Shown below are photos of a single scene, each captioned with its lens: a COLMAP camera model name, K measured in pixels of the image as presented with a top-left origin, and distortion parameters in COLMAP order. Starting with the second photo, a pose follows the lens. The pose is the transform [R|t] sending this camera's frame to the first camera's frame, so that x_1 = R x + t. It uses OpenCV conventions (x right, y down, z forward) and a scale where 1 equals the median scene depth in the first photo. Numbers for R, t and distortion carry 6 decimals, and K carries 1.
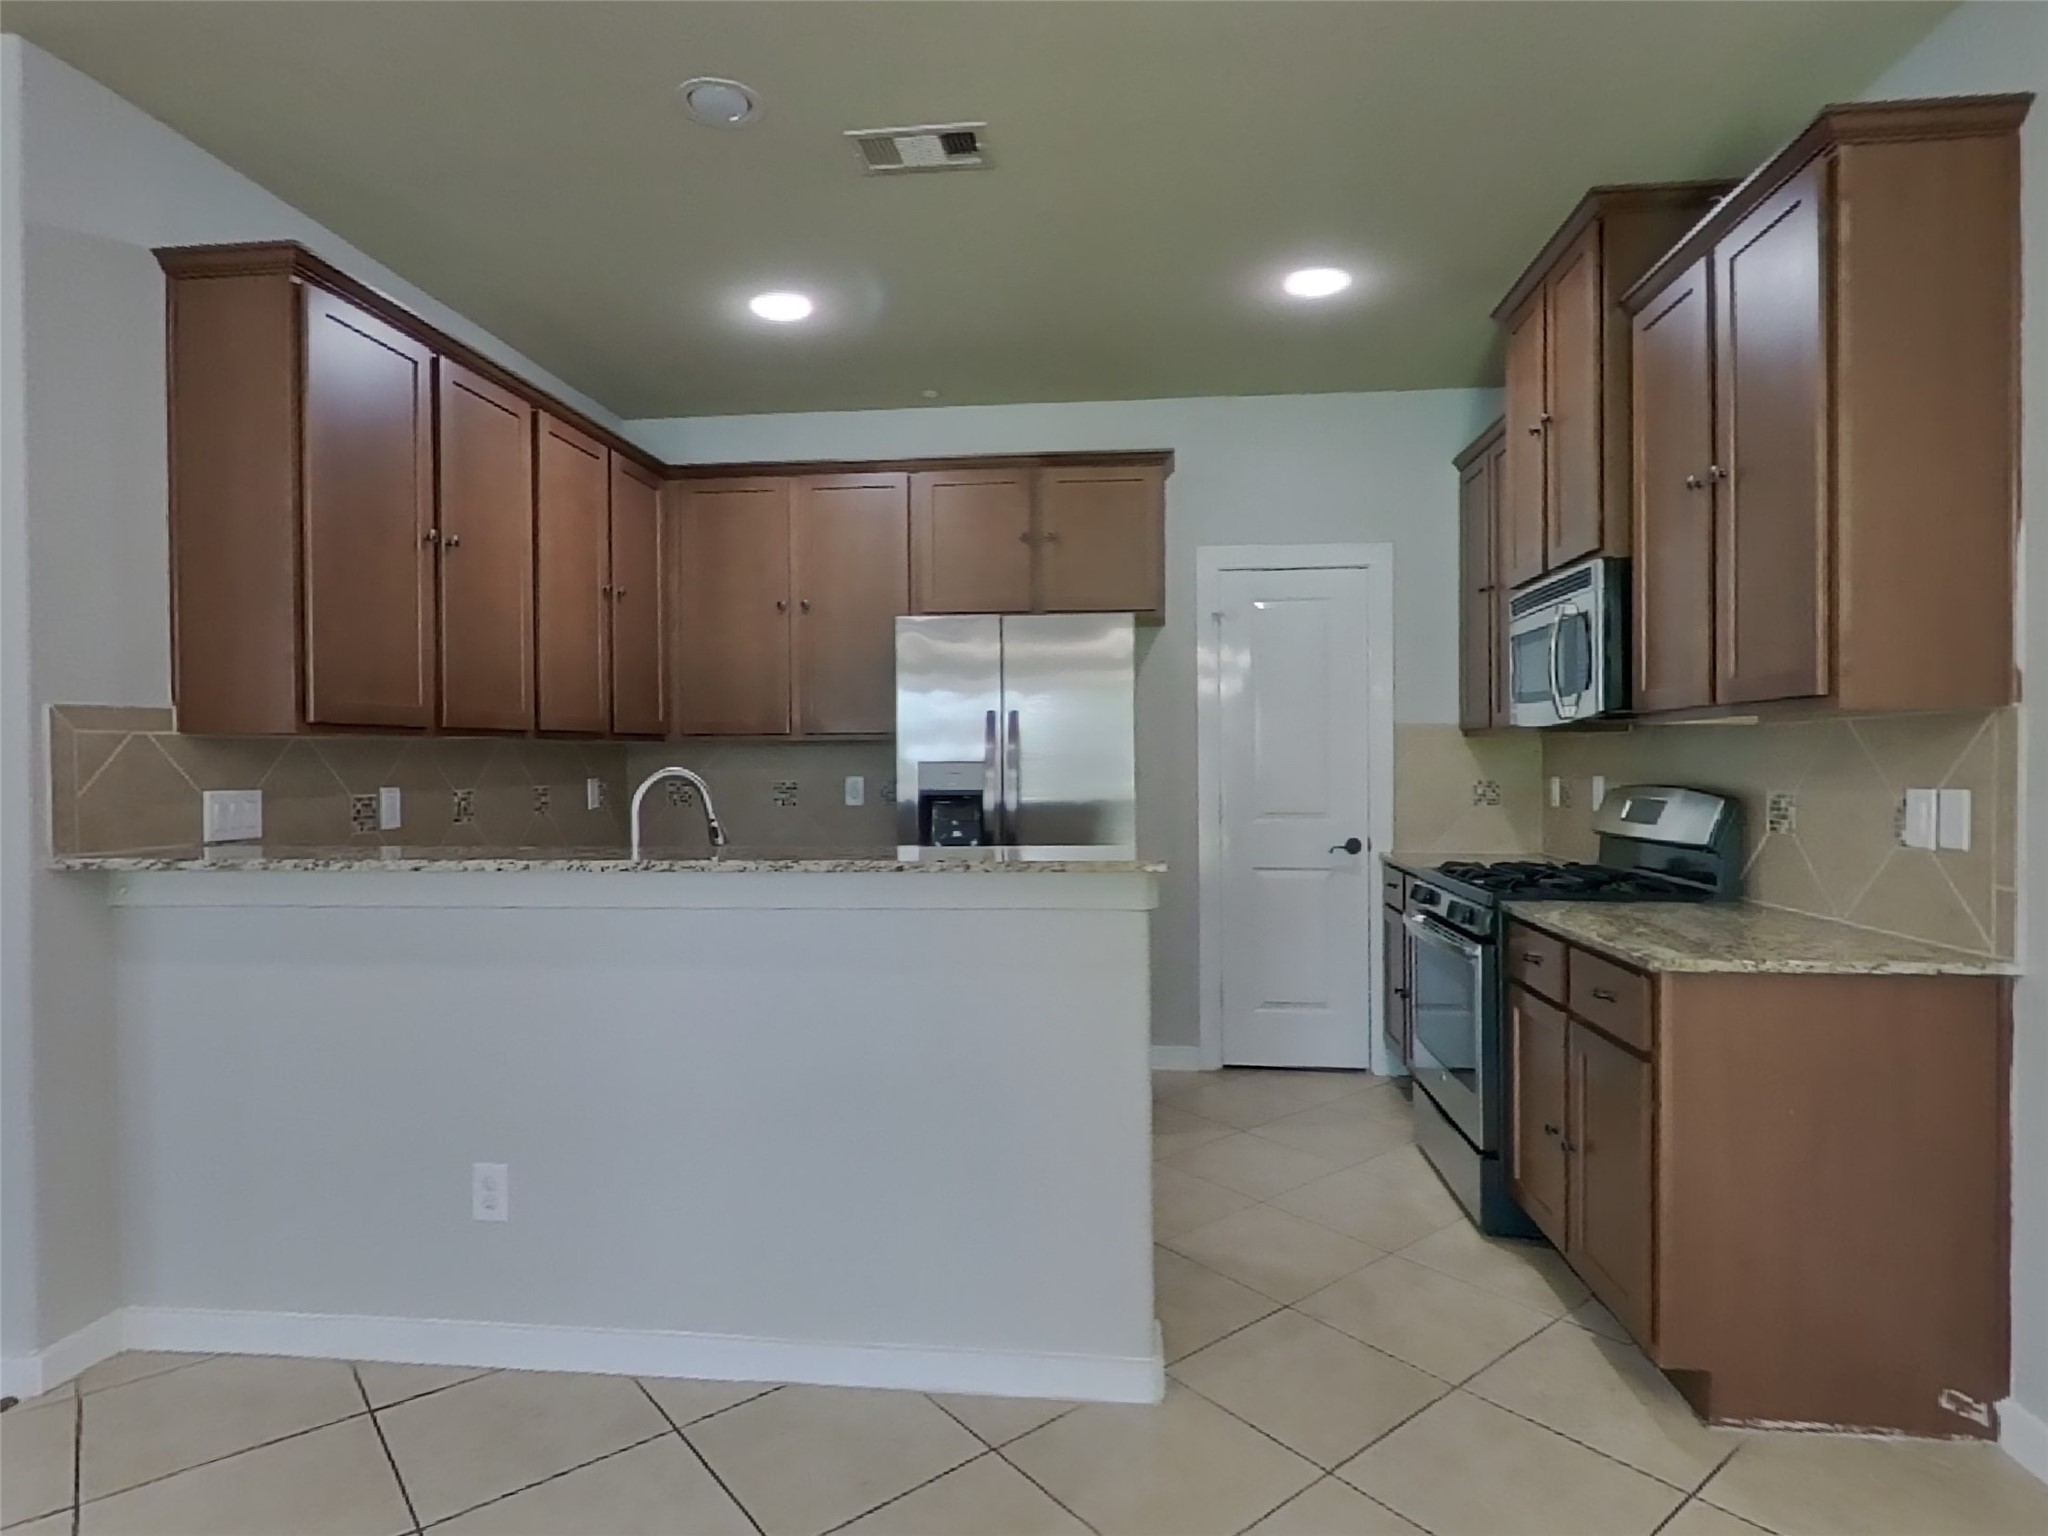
lens RADIAL K [[1142.0, 0, 1024.9], [0, 1142.0, 774.3], [0, 0, 1]] dist [0.005547, 0.002530]
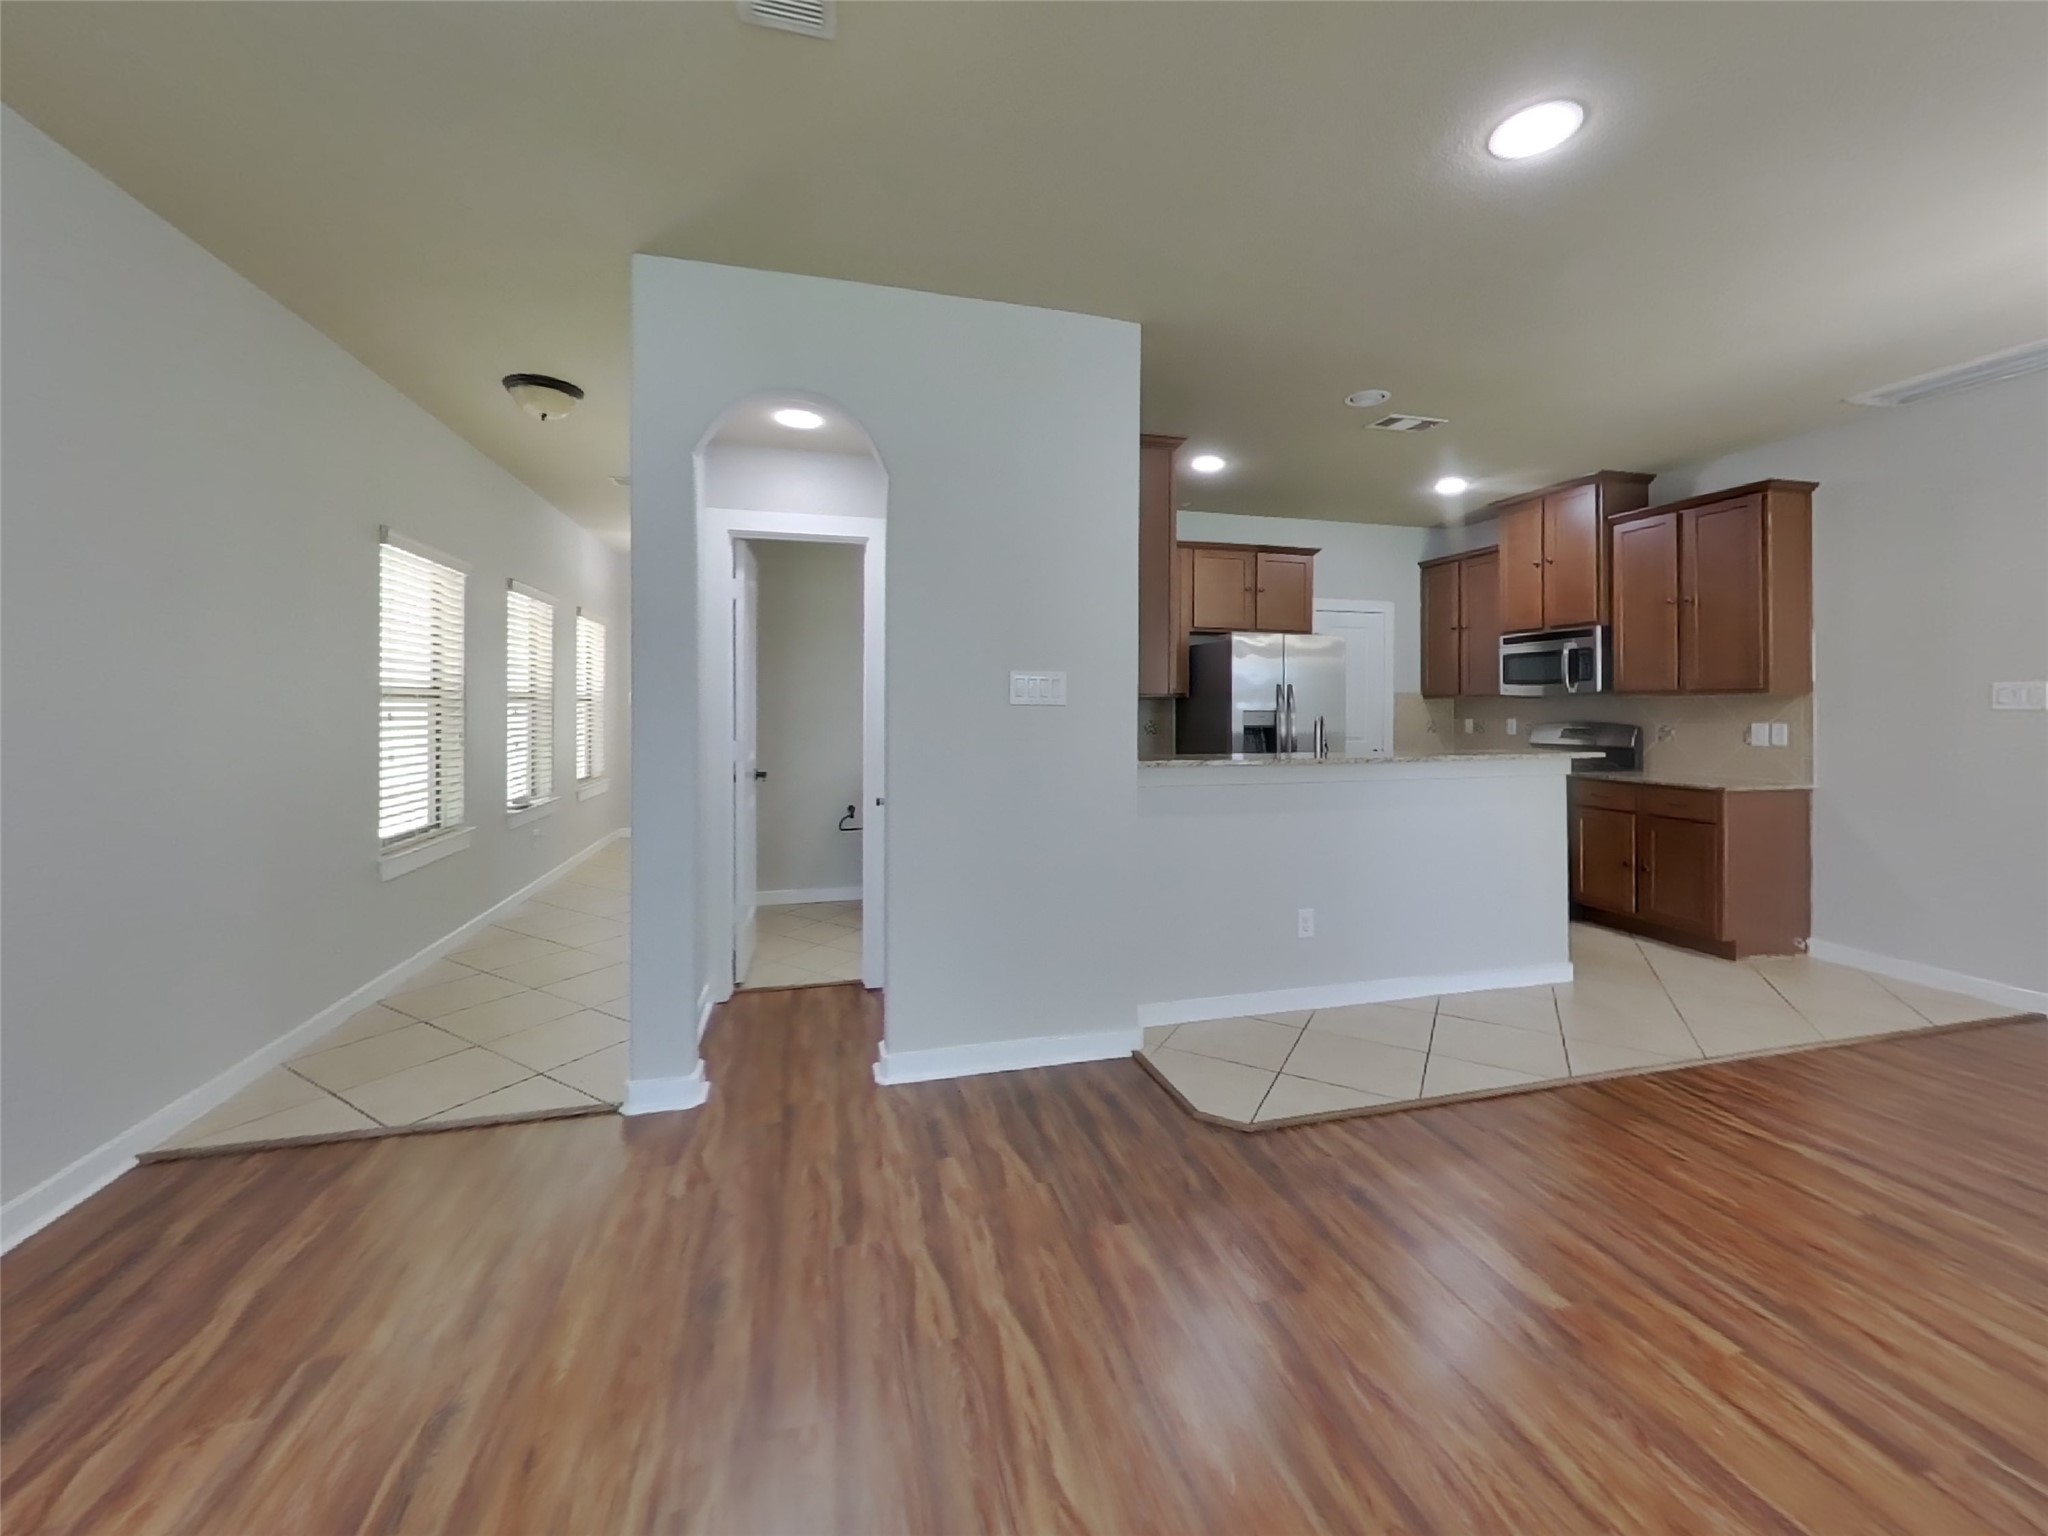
lens RADIAL K [[807.2, 0, 1019.1], [0, 807.2, 701.7], [0, 0, 1]] dist [-0.000028, 0.000031]
pose [[0.939113, 0.006164, 0.343552, -1.172555], [-0.000015, 0.999840, -0.017896, -0.002080], [-0.343608, 0.016801, 0.938963, -0.144544]]
